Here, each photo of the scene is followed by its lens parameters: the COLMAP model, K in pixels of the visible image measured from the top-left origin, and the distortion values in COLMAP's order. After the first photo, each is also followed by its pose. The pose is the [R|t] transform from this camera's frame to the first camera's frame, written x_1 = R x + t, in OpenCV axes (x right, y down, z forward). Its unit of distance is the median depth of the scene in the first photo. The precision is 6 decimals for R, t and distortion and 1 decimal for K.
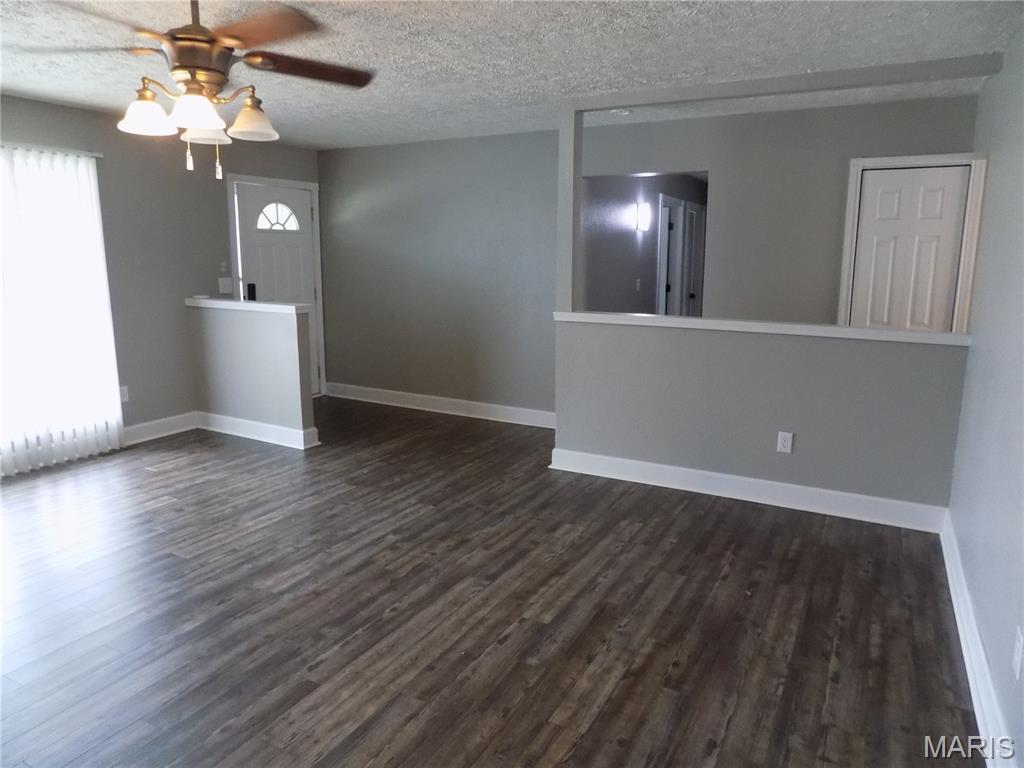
lens RADIAL K [[691.4, 0, 516.6], [0, 691.4, 378.1], [0, 0, 1]] dist [-0.067066, 0.062604]
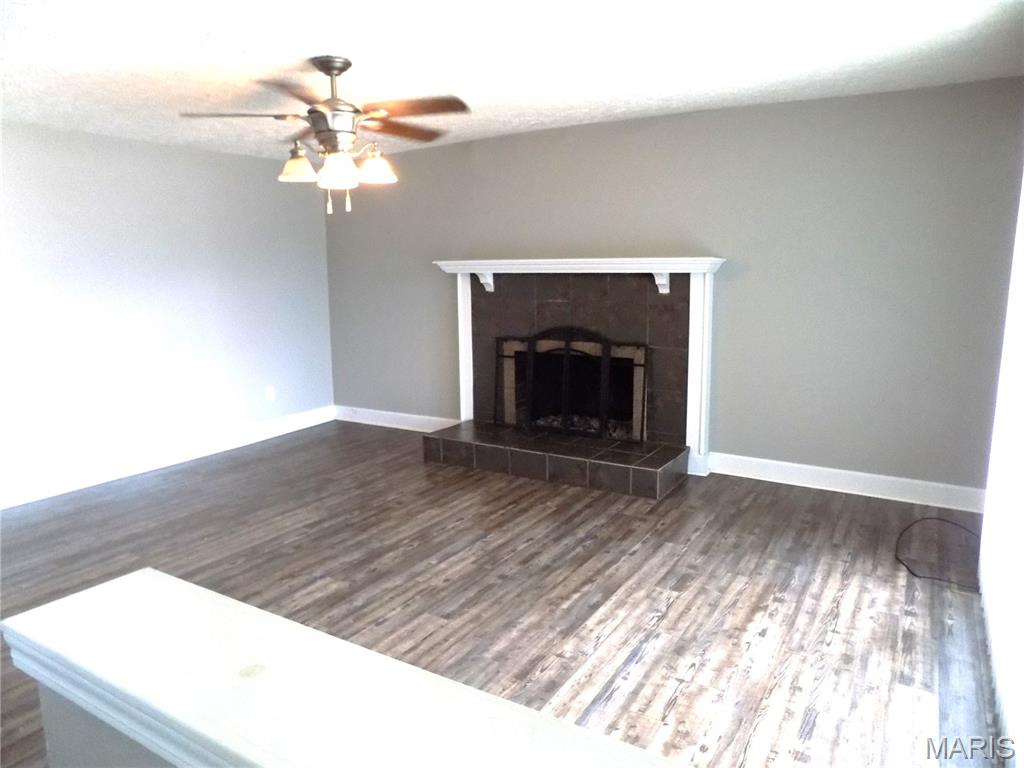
lens RADIAL K [[691.4, 0, 510.8], [0, 691.4, 375.4], [0, 0, 1]] dist [-0.067066, 0.062604]
pose [[-0.997855, 0.003367, 0.065376, -0.678142], [0.024740, 0.944007, 0.328996, -0.333658], [-0.060608, 0.329908, -0.942066, 1.802369]]
